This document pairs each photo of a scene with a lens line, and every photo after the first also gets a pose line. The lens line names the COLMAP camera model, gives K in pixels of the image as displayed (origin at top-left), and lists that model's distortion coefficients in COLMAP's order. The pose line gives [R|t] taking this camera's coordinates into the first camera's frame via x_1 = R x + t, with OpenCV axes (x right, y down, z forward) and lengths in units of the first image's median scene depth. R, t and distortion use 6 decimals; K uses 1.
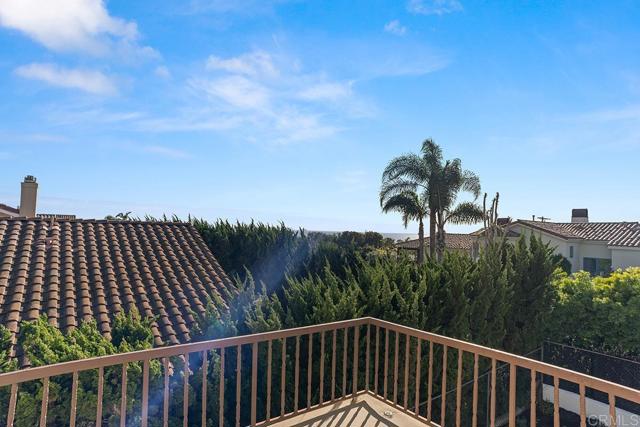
lens RADIAL K [[365.7, 0, 318.7], [0, 365.7, 222.4], [0, 0, 1]] dist [-0.084226, 0.065973]
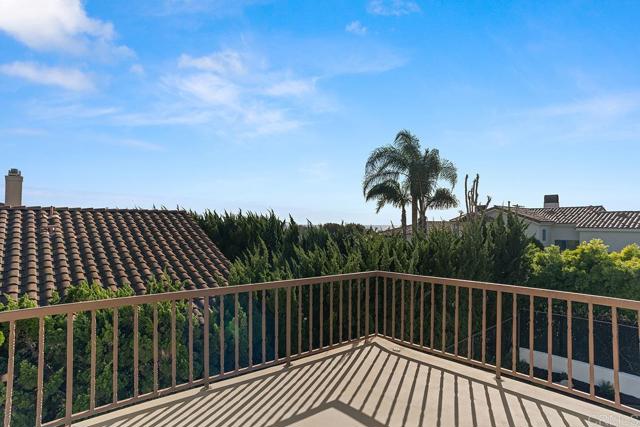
lens RADIAL K [[365.7, 0, 318.7], [0, 365.7, 222.4], [0, 0, 1]] dist [-0.084226, 0.065973]
pose [[0.998298, -0.021535, 0.054194, -0.042896], [0.020531, 0.999608, 0.019021, 0.030021], [-0.054582, -0.017876, 0.998349, -0.063026]]
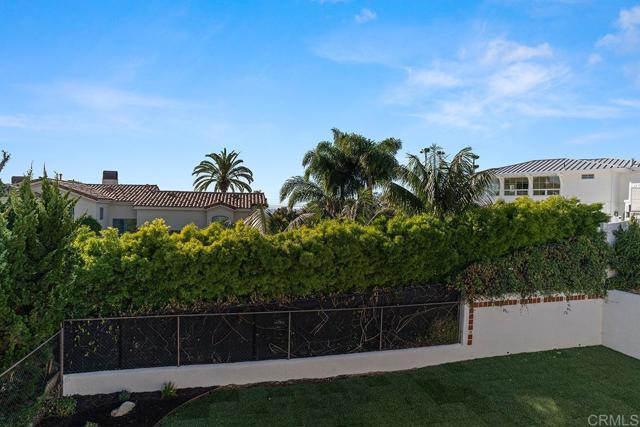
lens RADIAL K [[368.3, 0, 322.2], [0, 368.3, 208.6], [0, 0, 1]] dist [-0.117535, 0.096041]
pose [[0.393166, -0.019987, 0.919250, 0.147415], [-0.031197, 0.998898, 0.035062, 0.044189], [-0.918938, -0.042463, 0.392110, 0.191561]]
